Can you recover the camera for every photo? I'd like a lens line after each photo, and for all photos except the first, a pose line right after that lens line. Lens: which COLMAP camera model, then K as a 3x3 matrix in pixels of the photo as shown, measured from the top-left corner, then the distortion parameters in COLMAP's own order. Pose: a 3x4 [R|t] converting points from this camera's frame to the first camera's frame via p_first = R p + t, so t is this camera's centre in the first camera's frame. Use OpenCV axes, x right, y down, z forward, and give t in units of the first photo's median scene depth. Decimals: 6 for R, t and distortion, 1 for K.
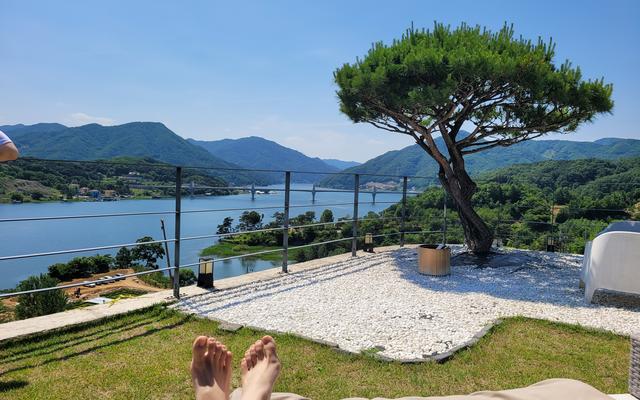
lens RADIAL K [[442.9, 0, 320.0], [0, 442.9, 200.0], [0, 0, 1]] dist [0.001214, 0.000267]
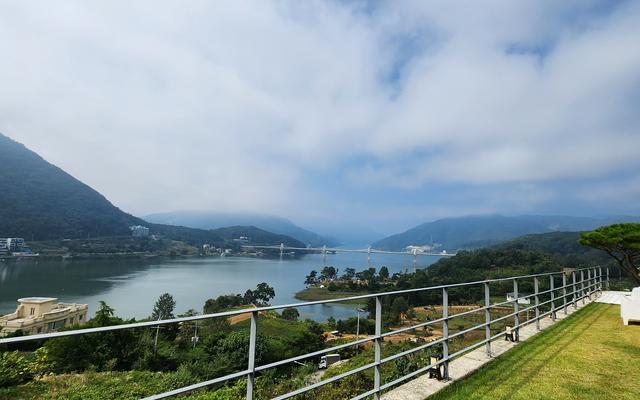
lens RADIAL K [[345.2, 0, 320.0], [0, 345.2, 200.0], [0, 0, 1]] dist [0.002104, 0.000301]
pose [[0.993800, 0.004595, -0.111090, -0.066296], [-0.023232, 0.985674, -0.167056, 0.002083], [0.108731, 0.168601, 0.979669, -0.078490]]
